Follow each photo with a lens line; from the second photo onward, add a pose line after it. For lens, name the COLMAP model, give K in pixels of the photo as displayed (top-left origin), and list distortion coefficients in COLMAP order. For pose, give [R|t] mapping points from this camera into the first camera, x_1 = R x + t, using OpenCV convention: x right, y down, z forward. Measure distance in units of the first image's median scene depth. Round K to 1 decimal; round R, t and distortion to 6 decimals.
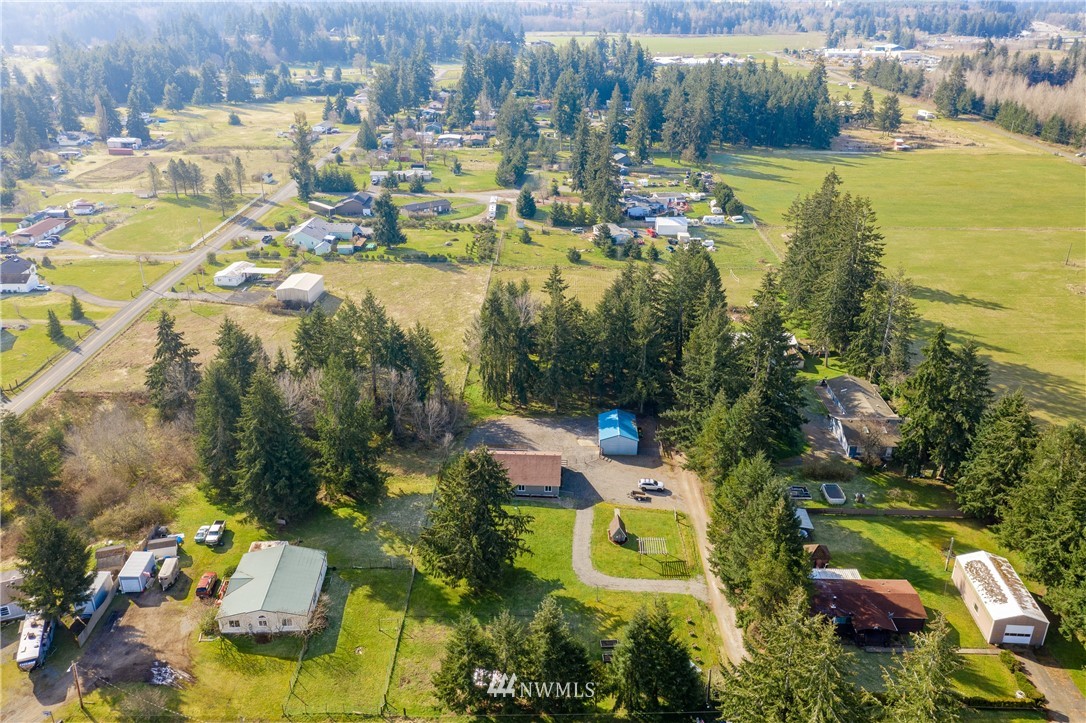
lens RADIAL K [[884.2, 0, 543.6], [0, 884.2, 359.8], [0, 0, 1]] dist [0.000563, 0.003923]
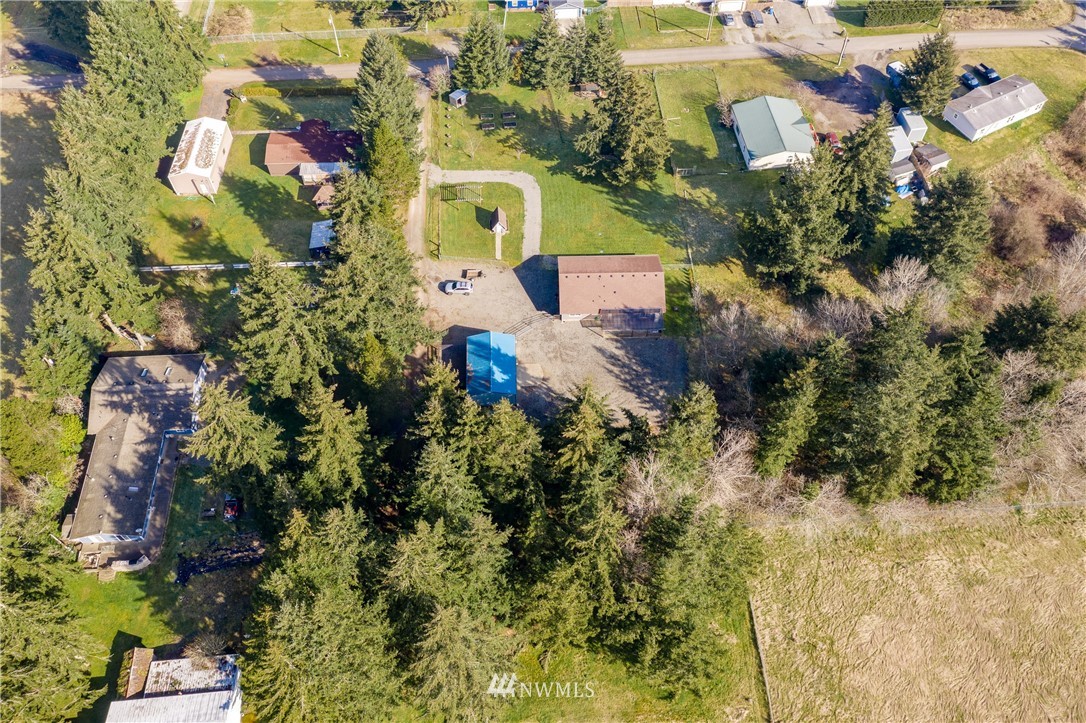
lens RADIAL K [[884.2, 0, 542.5], [0, 884.2, 370.3], [0, 0, 1]] dist [0.000563, 0.003923]
pose [[-0.997742, 0.050181, -0.044650, 0.083126], [-0.033941, 0.196981, 0.979820, -0.745248], [0.057964, 0.979122, -0.194833, 1.288594]]
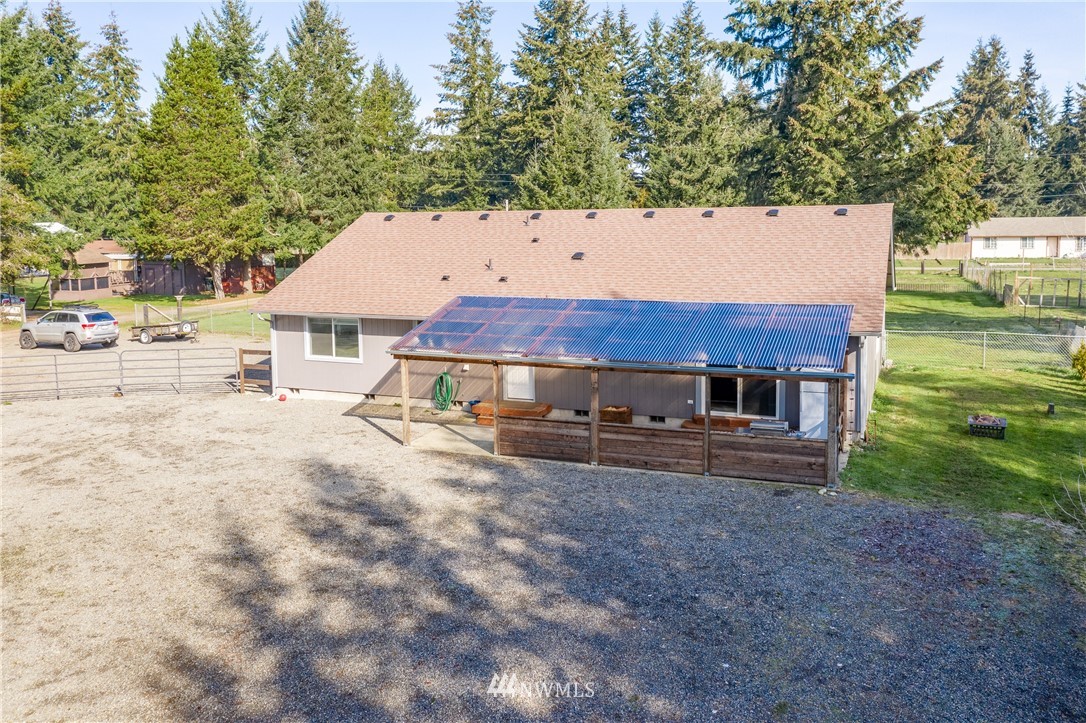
lens RADIAL K [[884.2, 0, 541.6], [0, 884.2, 355.5], [0, 0, 1]] dist [0.000563, 0.003923]
pose [[-0.938975, -0.041856, 0.341429, -0.079699], [0.148101, 0.846671, 0.511092, 0.044585], [-0.310470, 0.530469, -0.788804, 1.174226]]
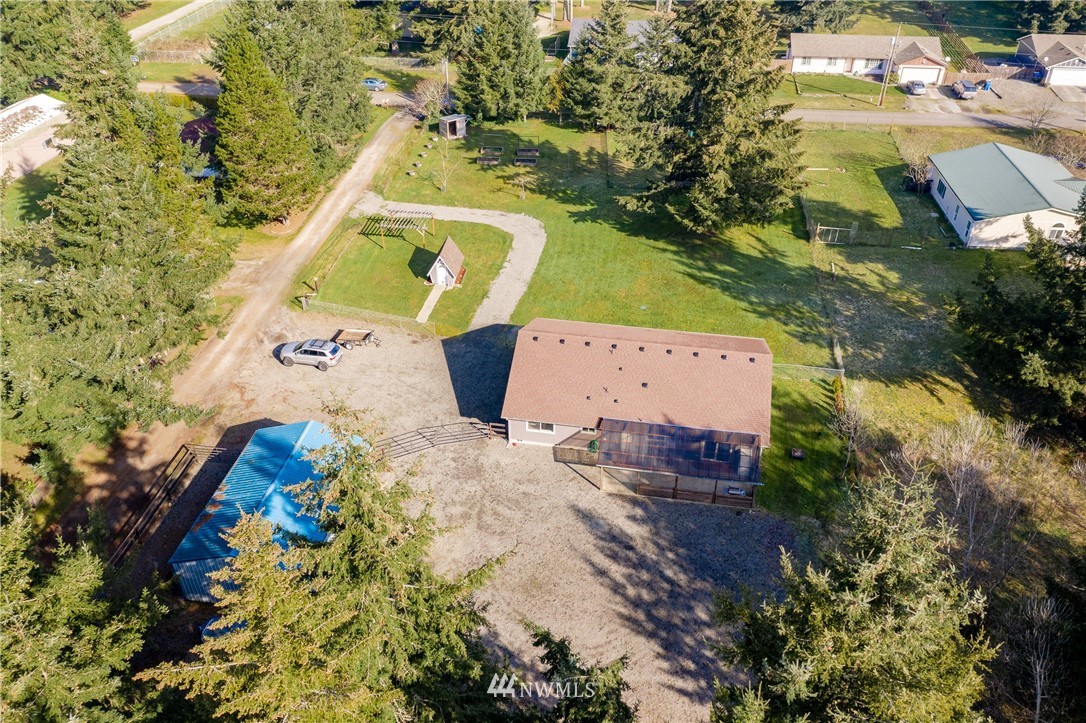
lens RADIAL K [[884.2, 0, 544.4], [0, 884.2, 360.1], [0, 0, 1]] dist [0.000563, 0.003923]
pose [[-0.991559, -0.079912, 0.102102, -0.028250], [0.044617, 0.529087, 0.847394, -0.203729], [-0.121738, 0.844797, -0.521055, 1.226565]]
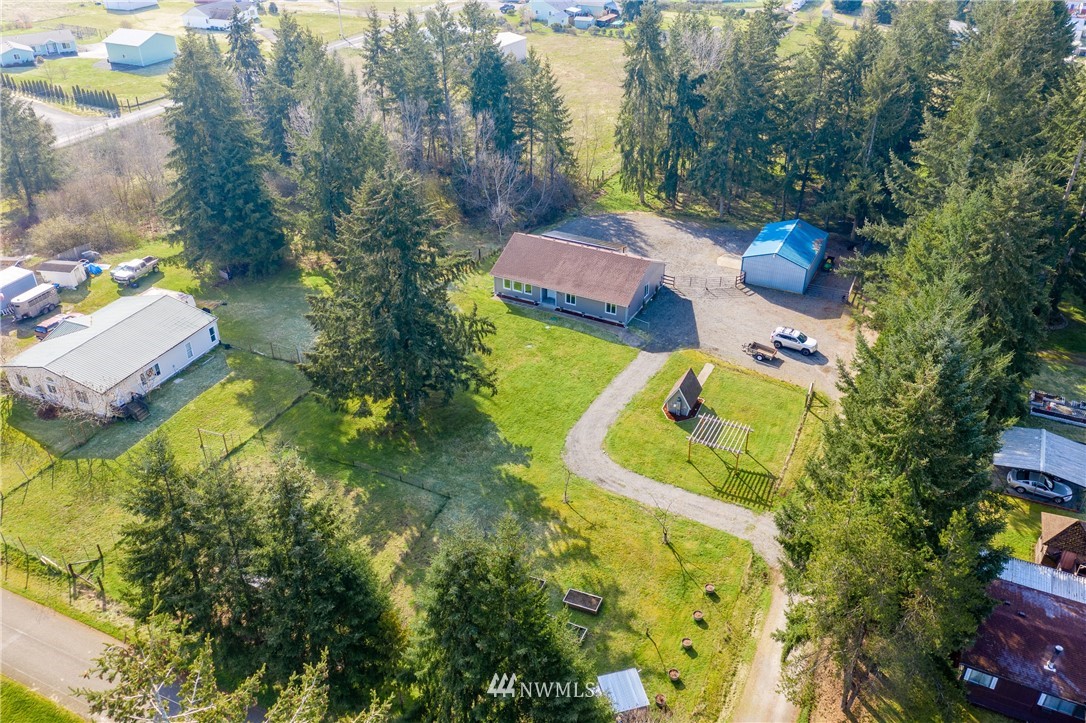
lens RADIAL K [[884.2, 0, 535.4], [0, 884.2, 358.4], [0, 0, 1]] dist [0.000563, 0.003923]
pose [[0.903842, 0.212497, -0.371369, 0.186284], [-0.160569, 0.972975, 0.165941, 0.087704], [0.396595, -0.090354, 0.913536, 0.432786]]
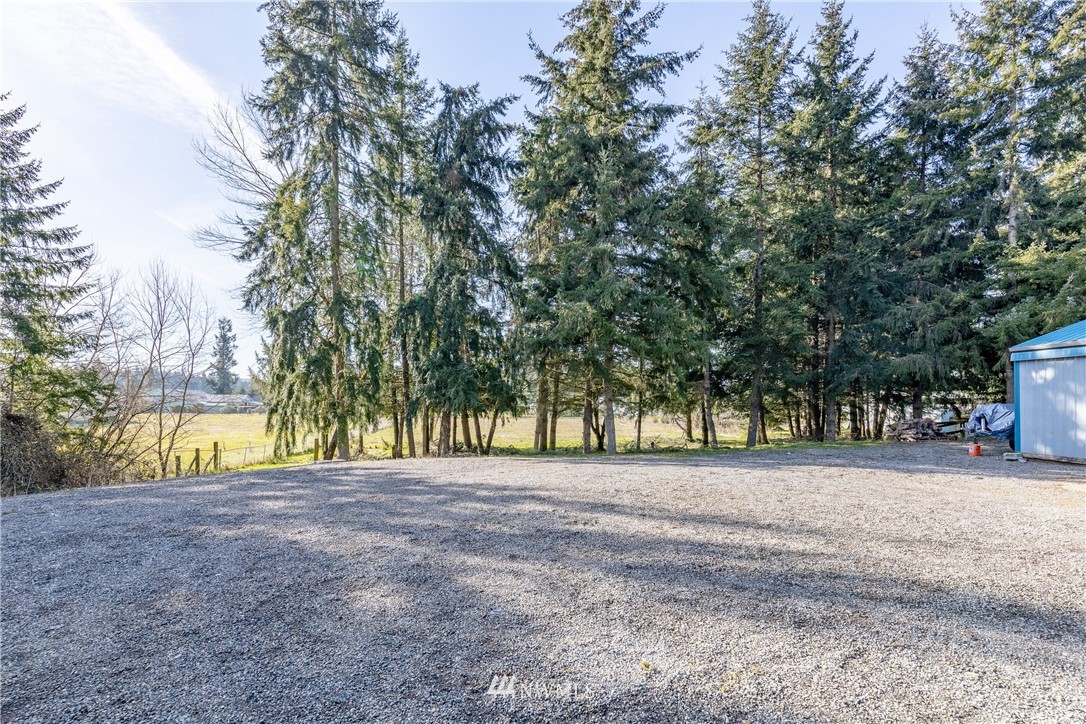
lens RADIAL K [[482.8, 0, 546.6], [0, 482.8, 408.4], [0, 0, 1]] dist [0.000542, -0.000517]
pose [[0.984414, -0.000814, 0.175864, -0.026133], [0.069634, 0.920069, -0.385519, 0.109203], [-0.161493, 0.391756, 0.905785, 1.082186]]
